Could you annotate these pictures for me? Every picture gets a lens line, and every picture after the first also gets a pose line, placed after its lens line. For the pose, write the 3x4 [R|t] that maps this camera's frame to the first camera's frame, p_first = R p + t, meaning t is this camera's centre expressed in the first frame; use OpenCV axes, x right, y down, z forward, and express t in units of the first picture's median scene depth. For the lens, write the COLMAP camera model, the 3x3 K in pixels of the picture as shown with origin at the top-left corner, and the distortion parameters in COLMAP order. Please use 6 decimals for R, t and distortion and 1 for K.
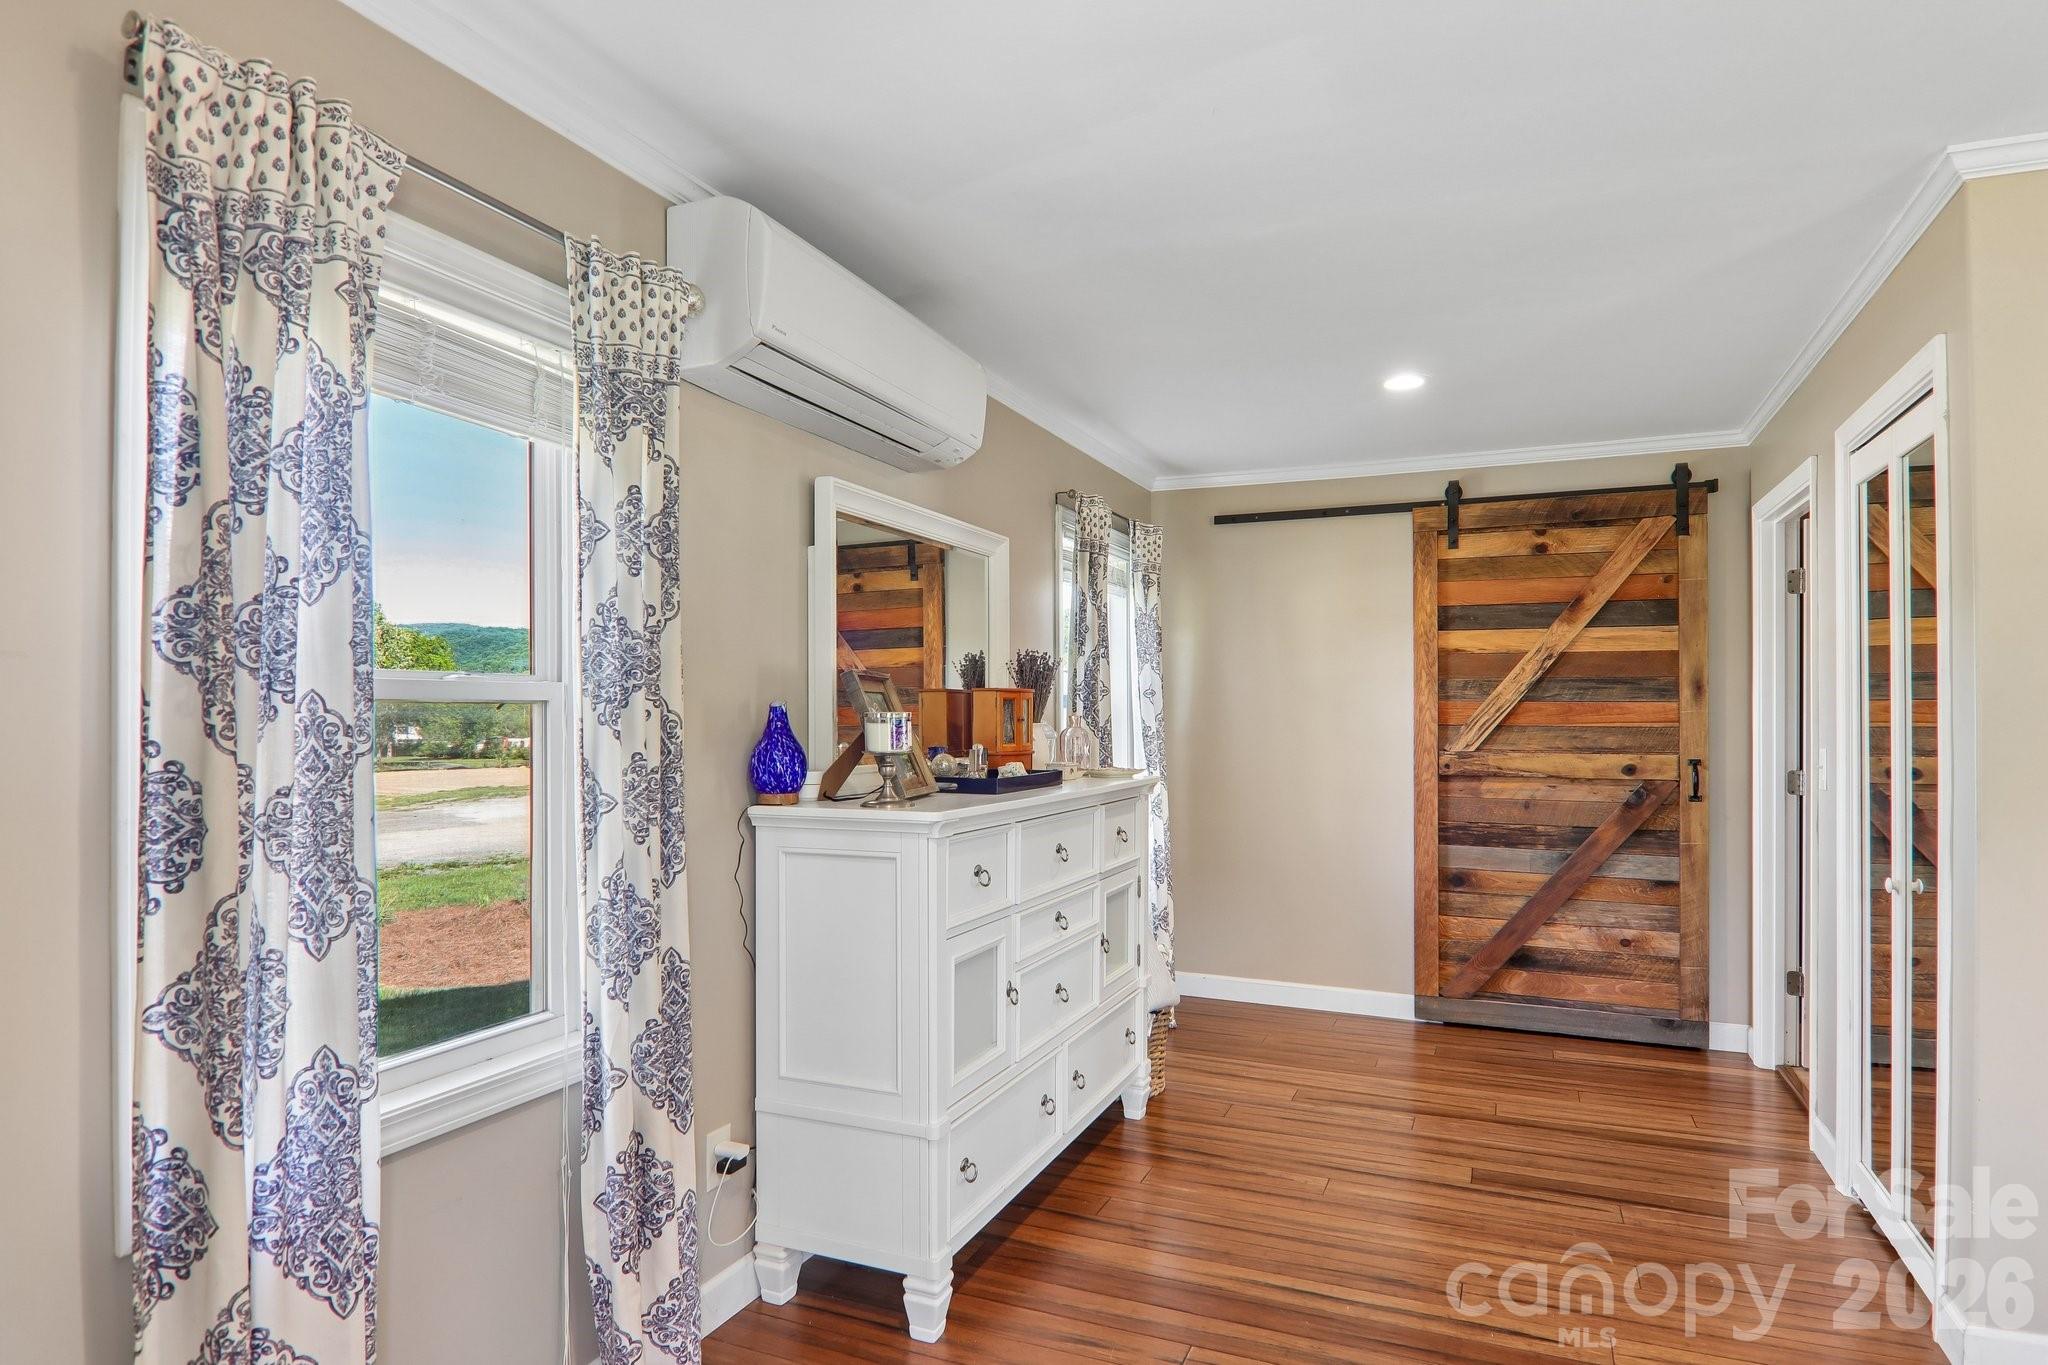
lens RADIAL K [[1142.9, 0, 1028.1], [0, 1142.9, 703.9], [0, 0, 1]] dist [0.004328, -0.020683]
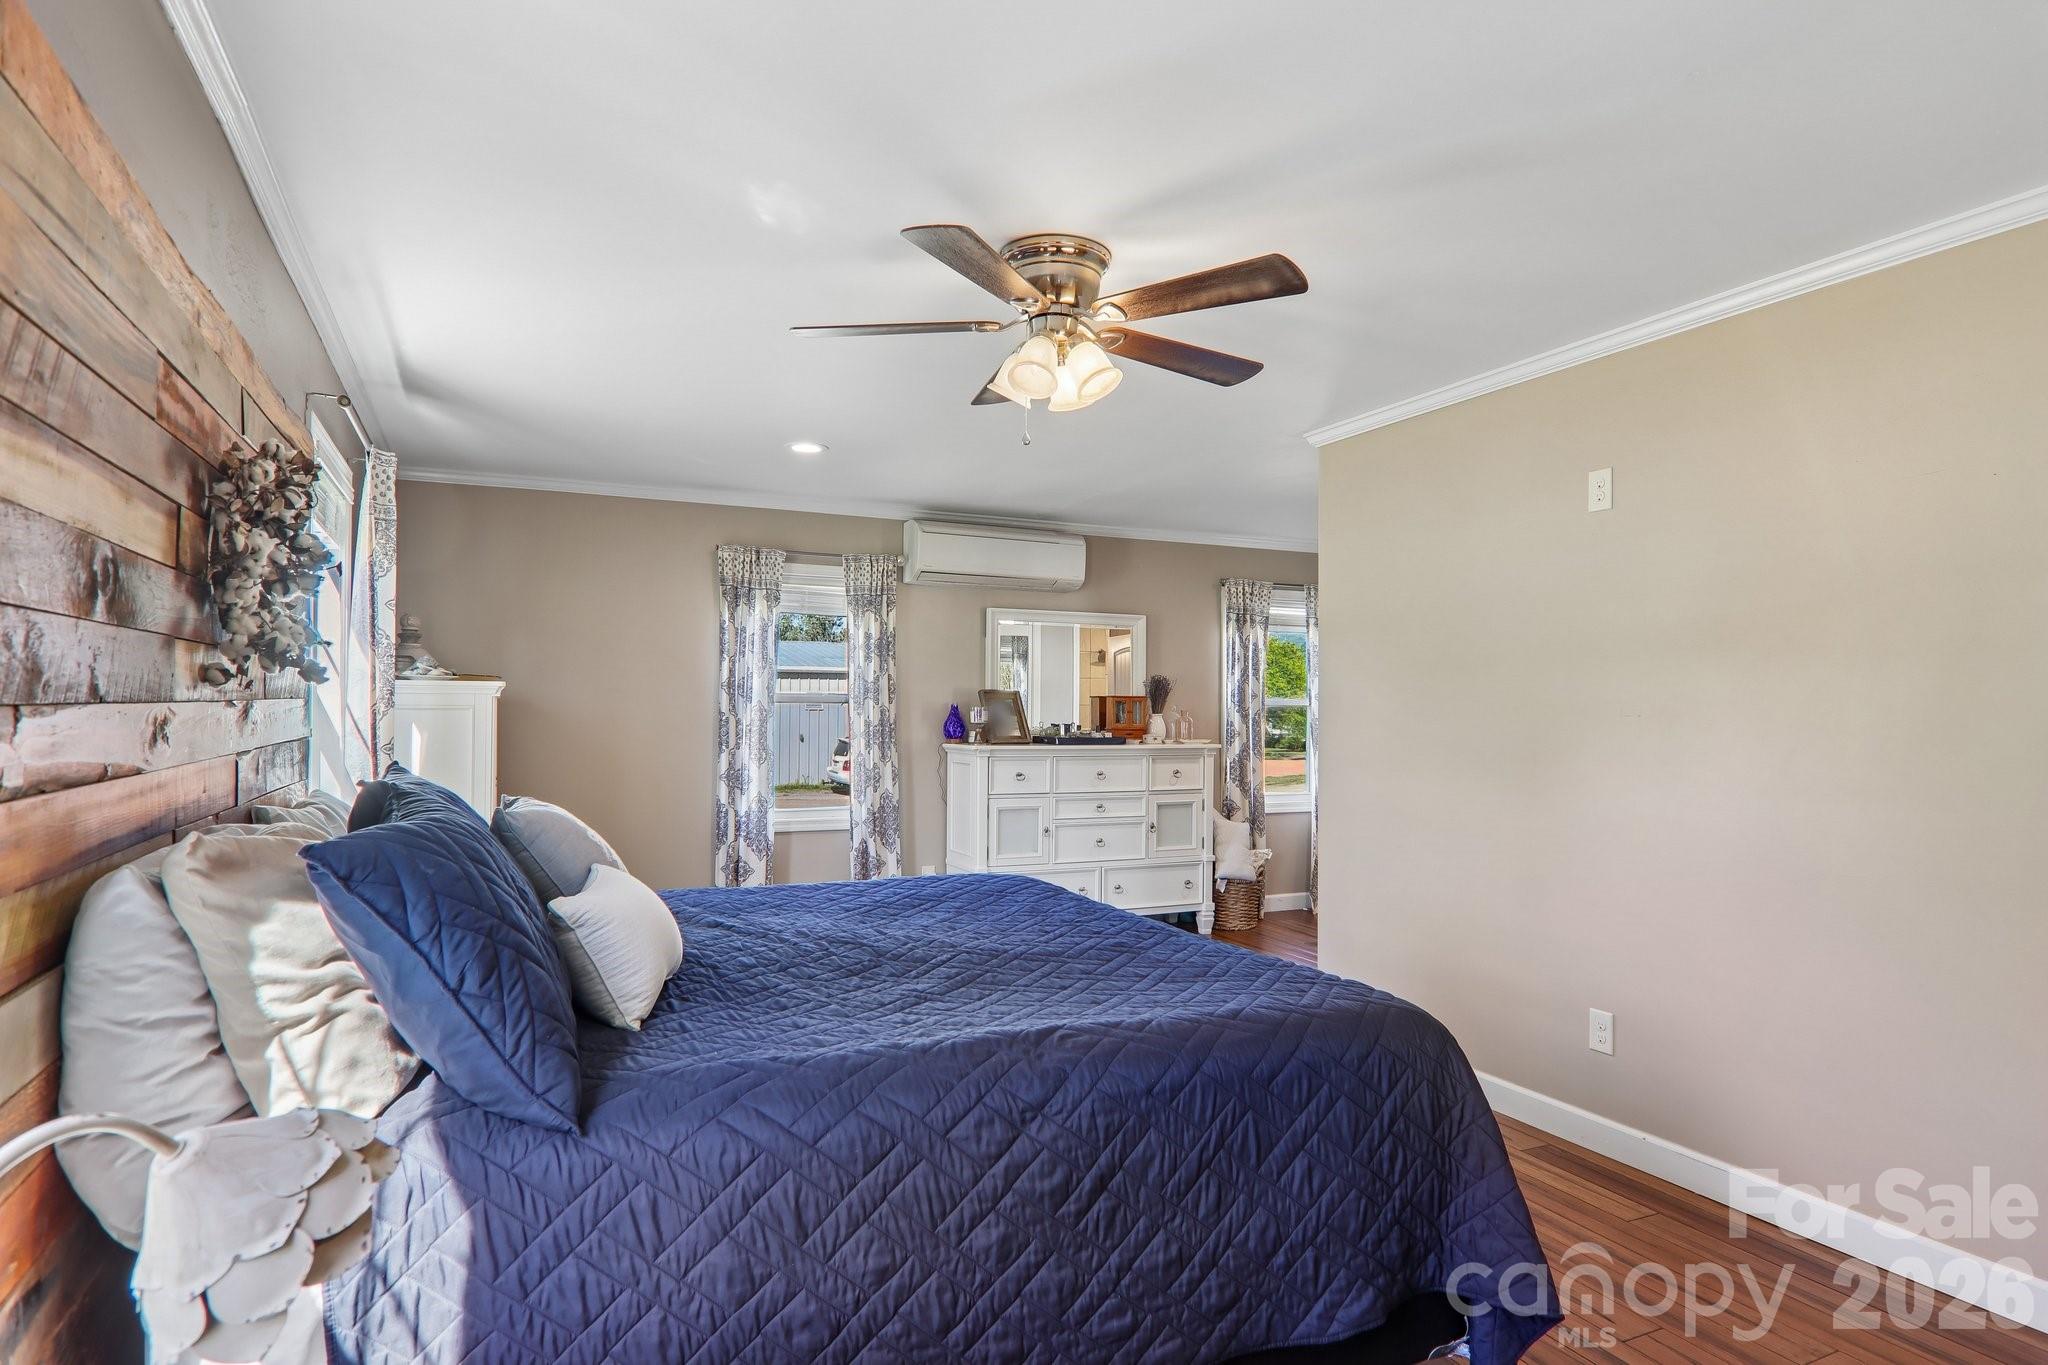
lens RADIAL K [[1132.9, 0, 1027.1], [0, 1132.9, 699.0], [0, 0, 1]] dist [0.005676, -0.020909]
pose [[0.744432, 0.007530, -0.667656, 1.828037], [-0.007004, 0.999969, 0.003469, -0.023302], [0.667662, 0.002094, 0.744462, -0.875154]]
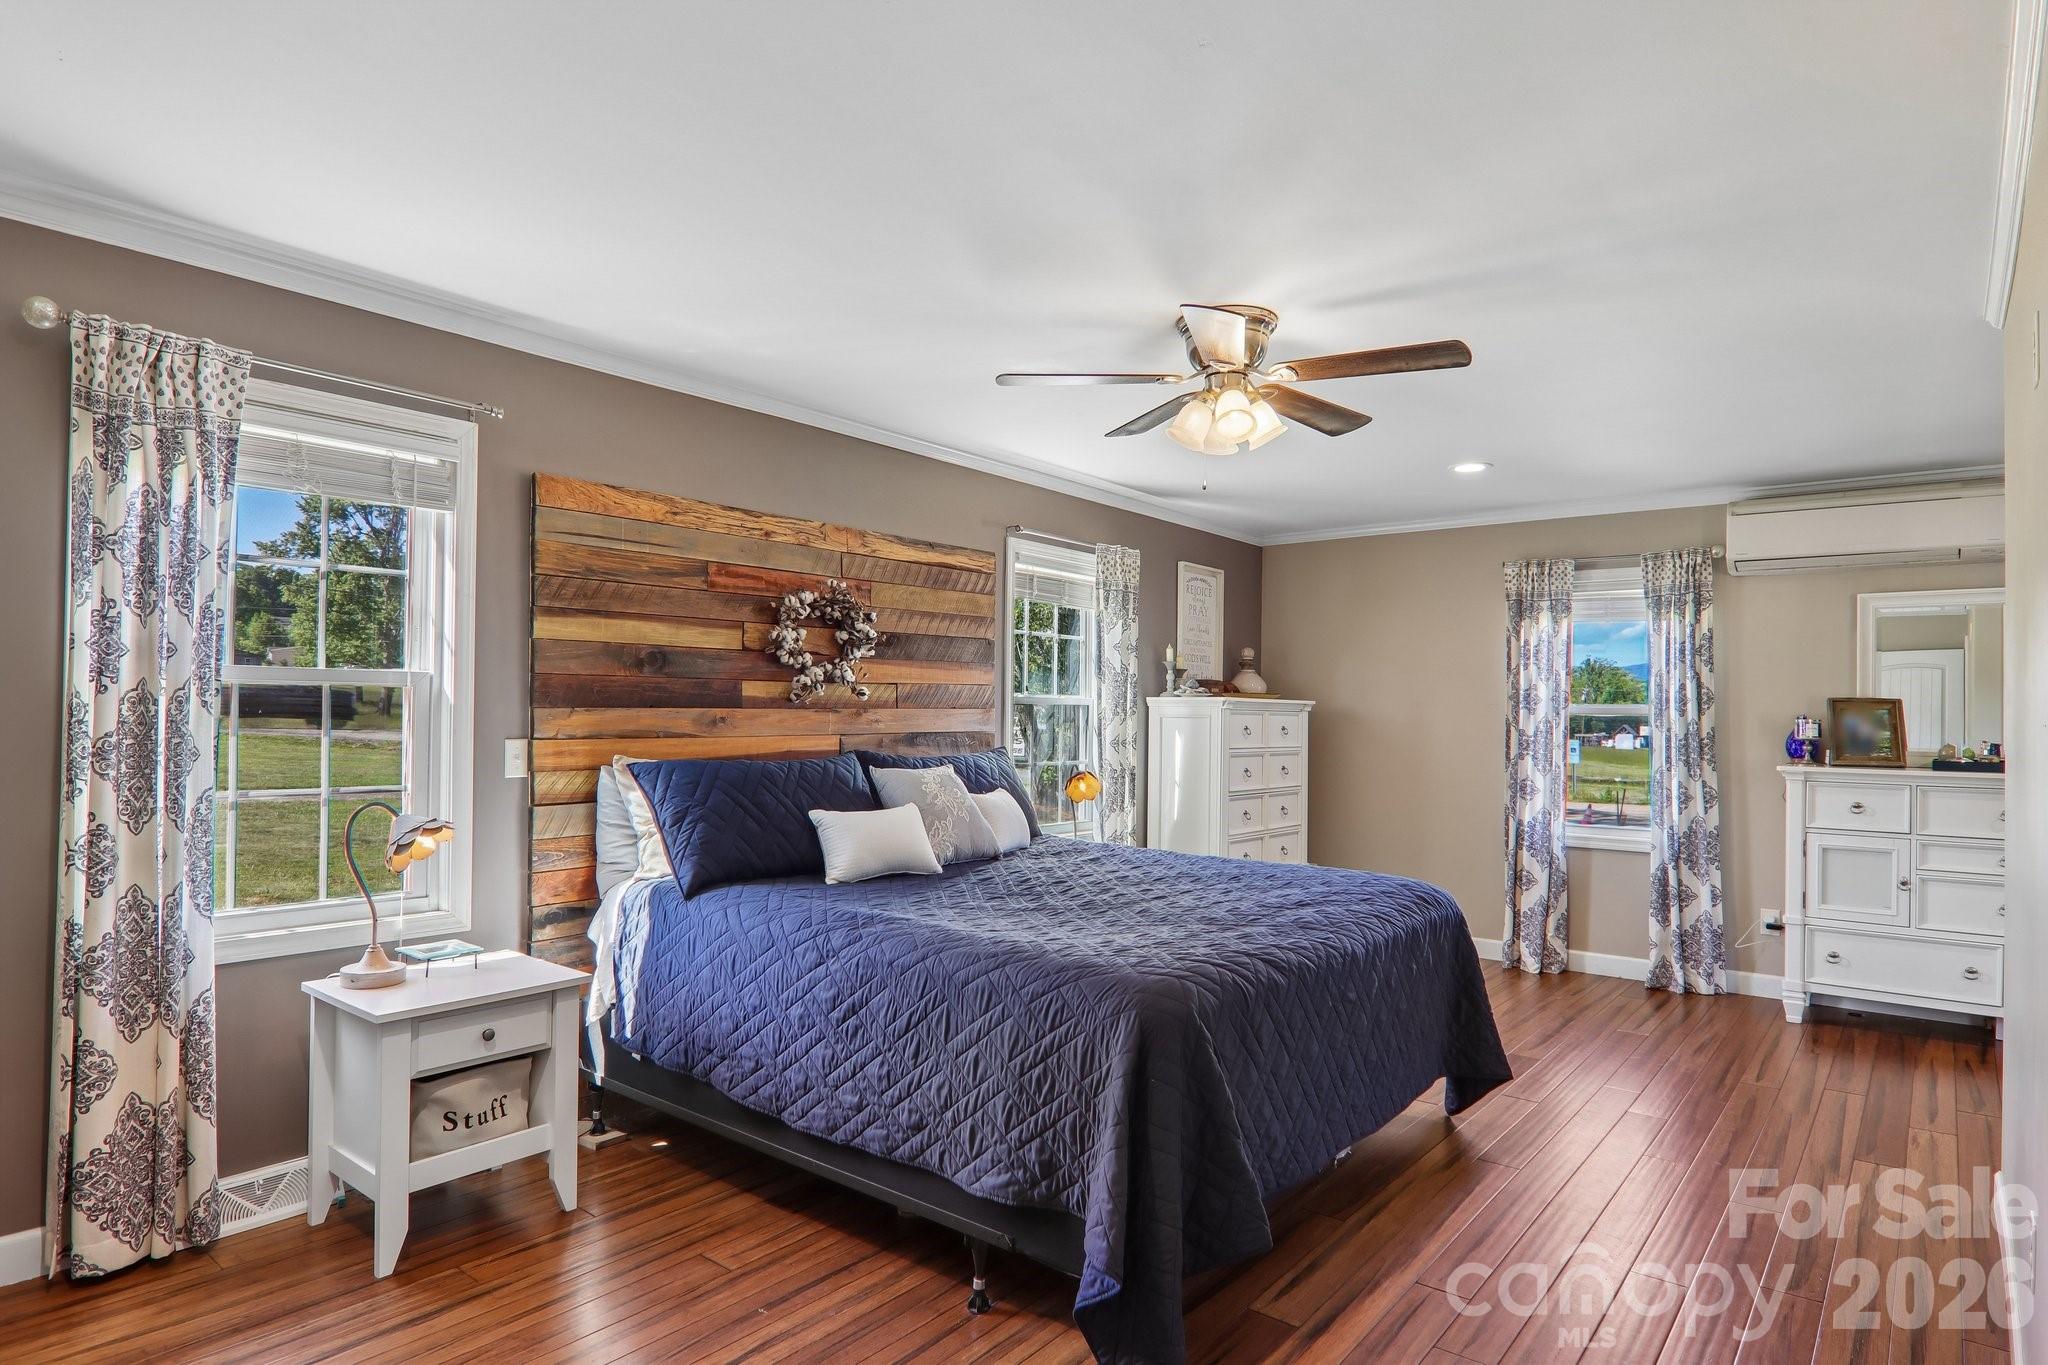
lens RADIAL K [[1132.9, 0, 1027.1], [0, 1132.9, 699.0], [0, 0, 1]] dist [0.005676, -0.020909]
pose [[-0.271635, -0.008676, -0.962361, 2.479734], [-0.000301, 0.999960, -0.008930, -0.013390], [0.962400, -0.002136, -0.271627, 0.249131]]
